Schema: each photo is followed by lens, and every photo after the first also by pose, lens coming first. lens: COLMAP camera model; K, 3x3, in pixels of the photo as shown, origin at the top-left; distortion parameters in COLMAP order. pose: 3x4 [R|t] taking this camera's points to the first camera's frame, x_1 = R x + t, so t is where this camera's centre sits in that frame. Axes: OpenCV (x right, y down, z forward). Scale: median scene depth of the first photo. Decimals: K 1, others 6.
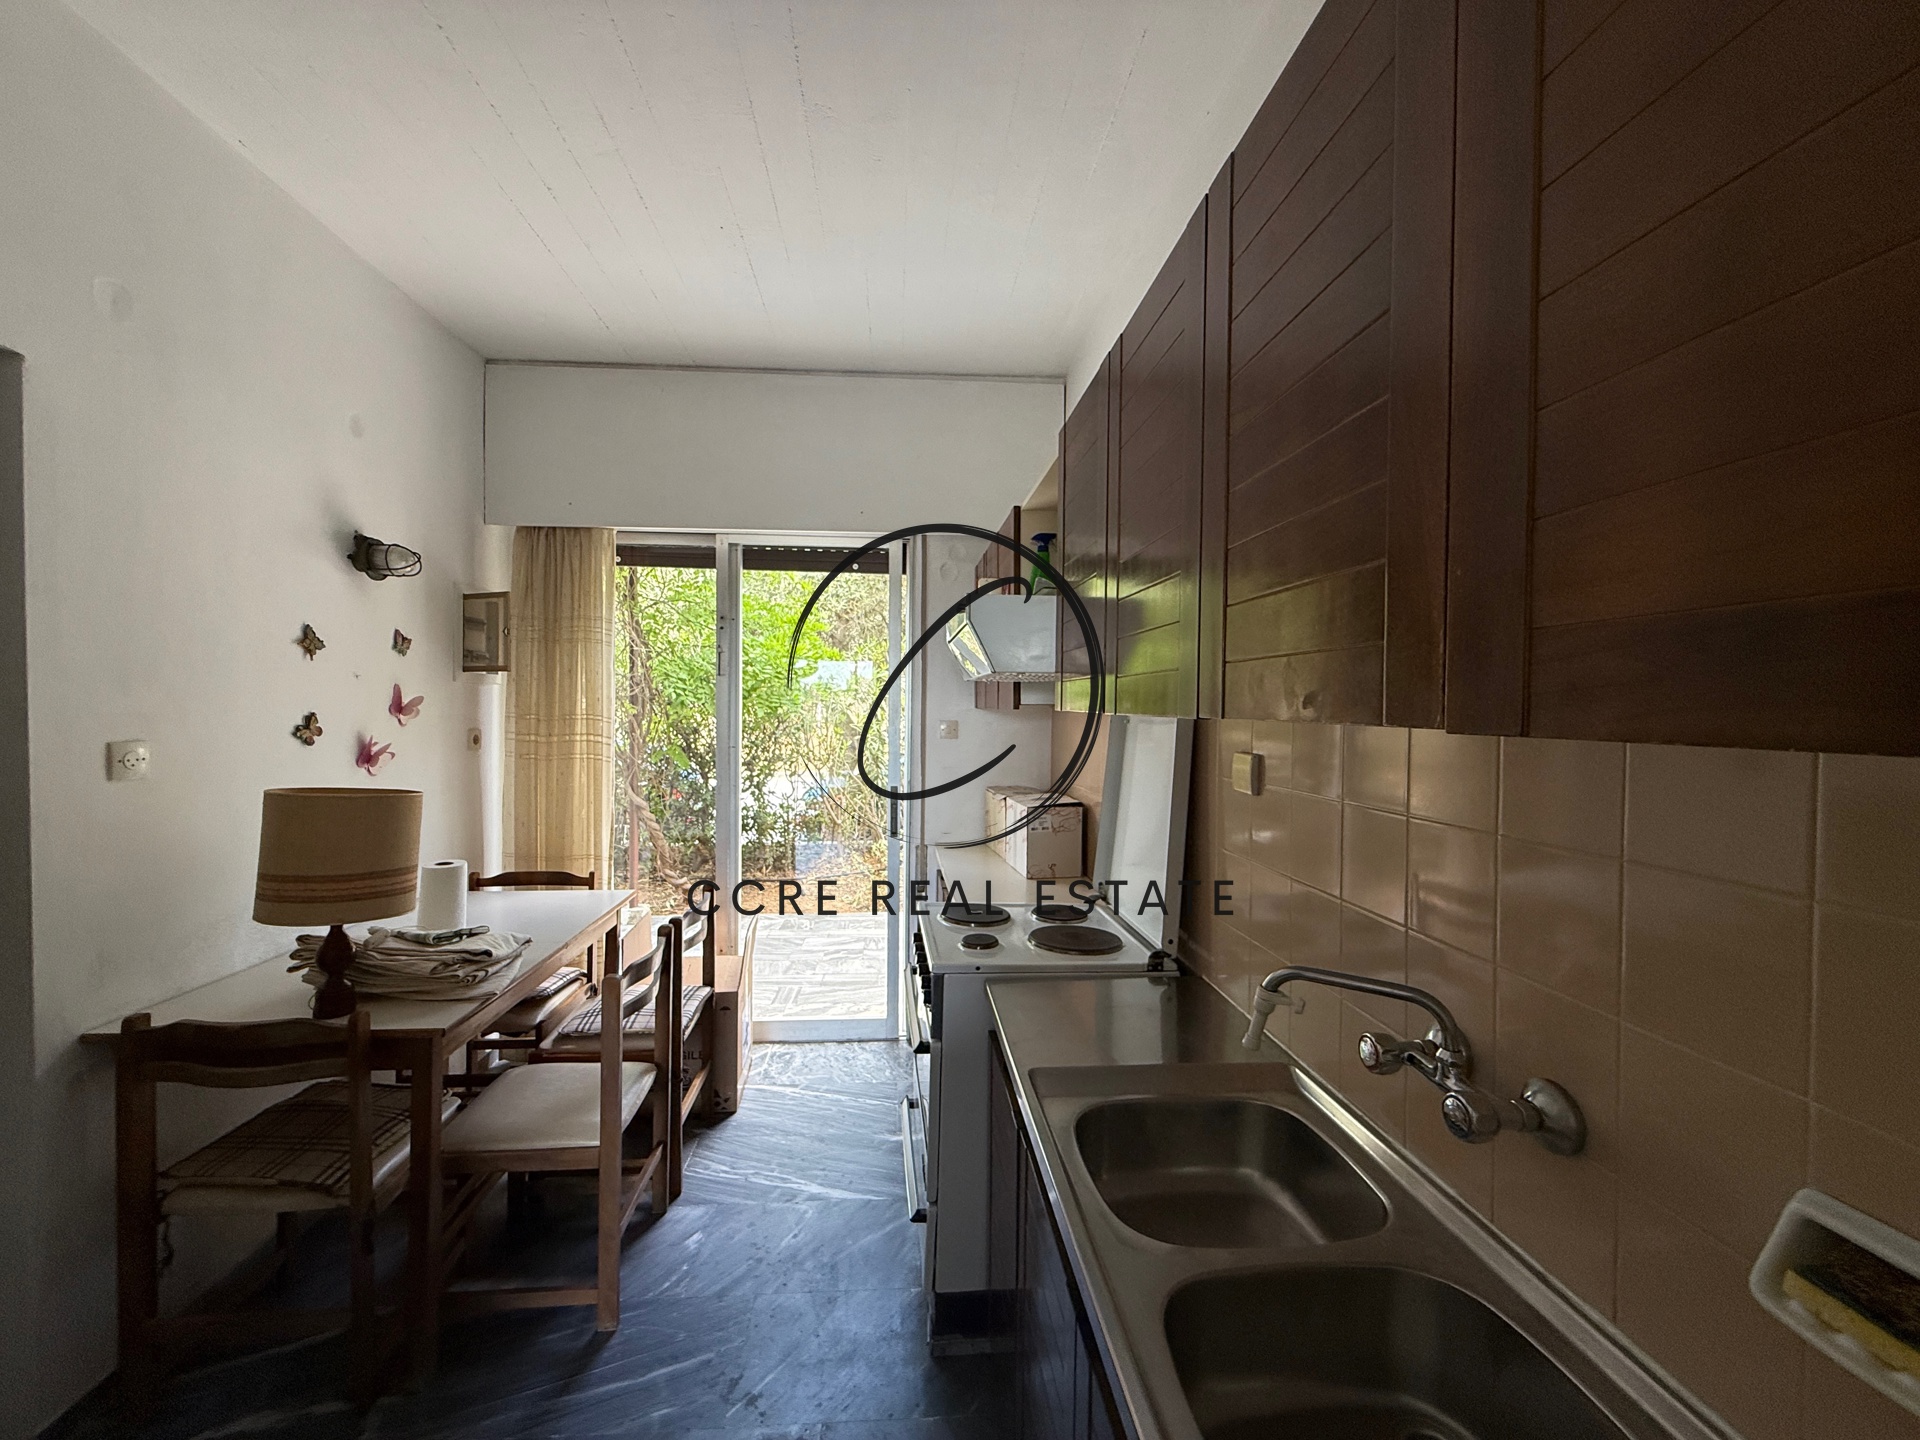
lens RADIAL K [[768.4, 0, 954.4], [0, 768.4, 720.1], [0, 0, 1]] dist [0.000763, -0.000030]
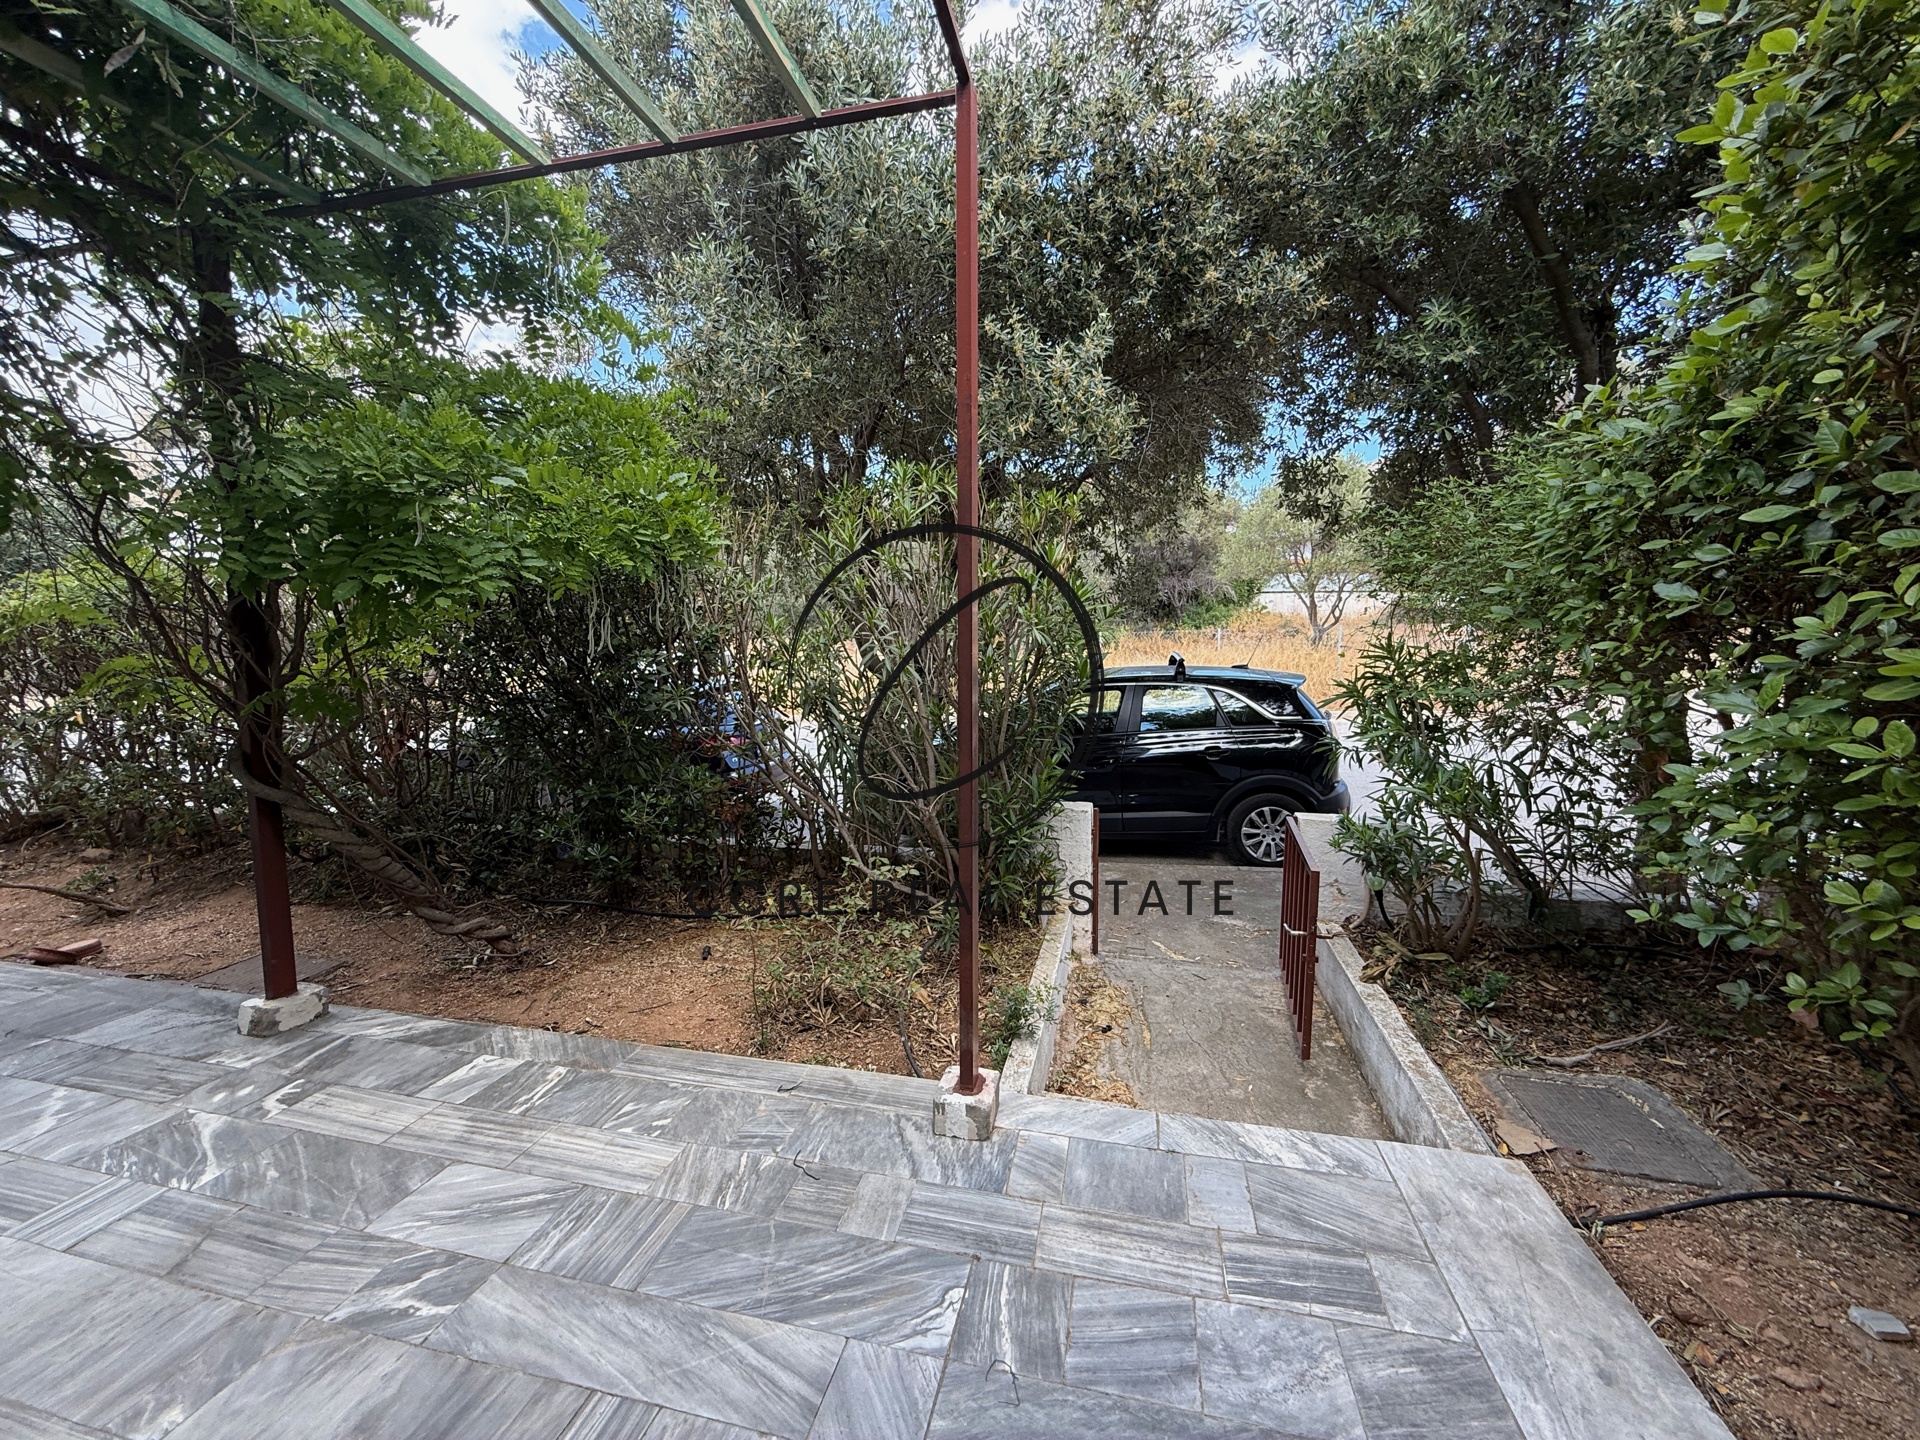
lens RADIAL K [[768.4, 0, 956.8], [0, 768.4, 719.8], [0, 0, 1]] dist [0.000763, -0.000030]
pose [[0.949379, 0.022774, -0.313305, 0.462319], [0.003416, 0.996561, 0.082791, 0.080932], [0.314113, -0.079670, 0.946037, 2.032076]]
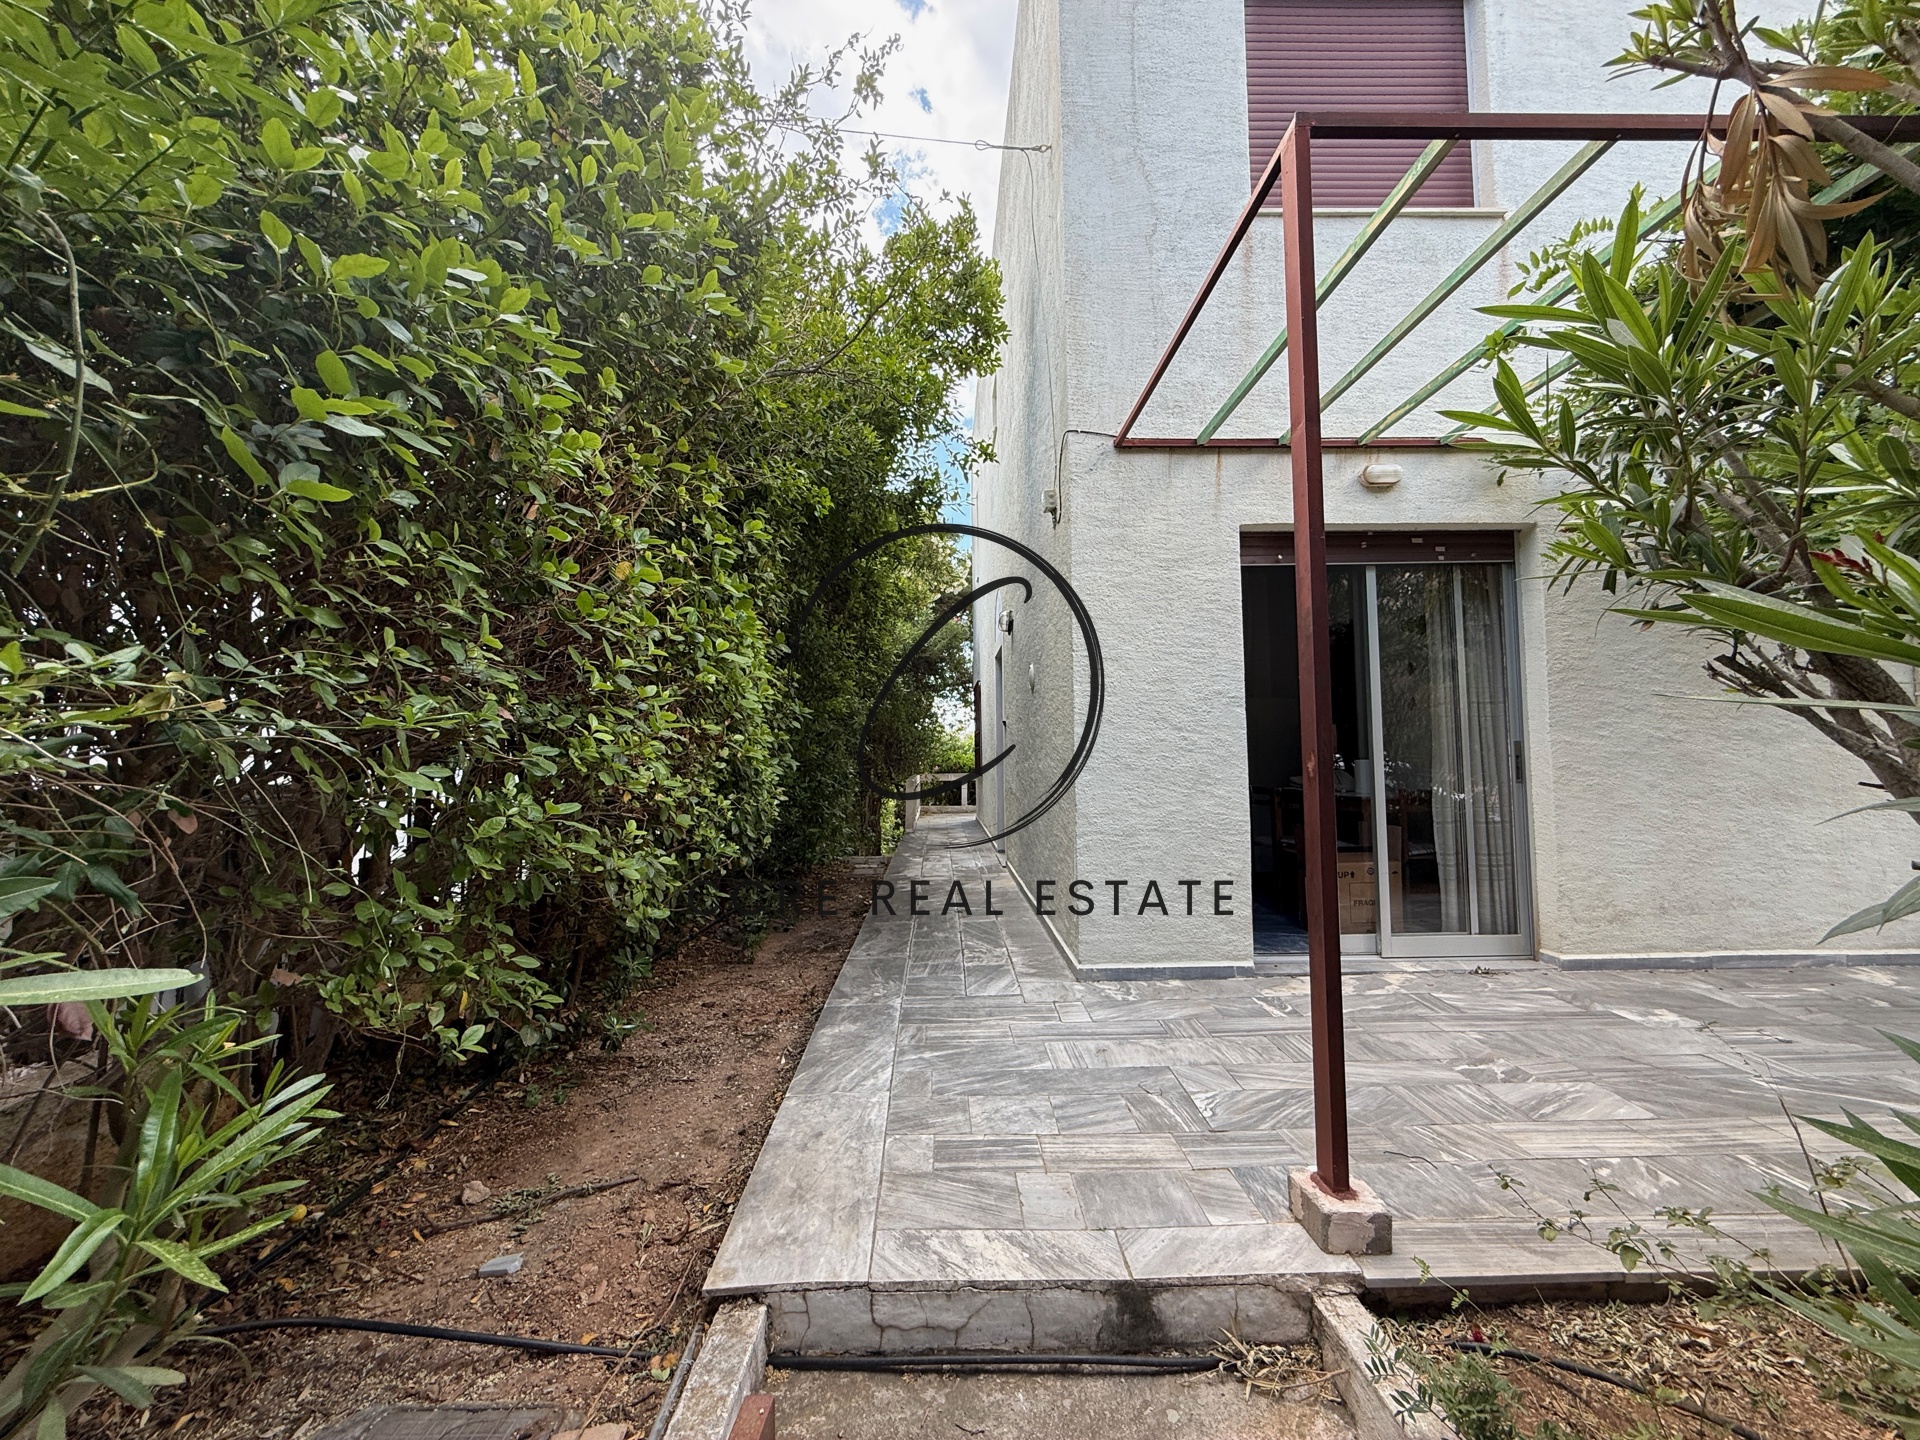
lens RADIAL K [[768.4, 0, 952.3], [0, 768.4, 716.6], [0, 0, 1]] dist [0.000763, -0.000030]
pose [[-0.997527, 0.005058, 0.070108, 0.542844], [0.002705, 0.999431, -0.033616, 0.165497], [-0.070238, -0.033343, -0.996973, 4.173698]]
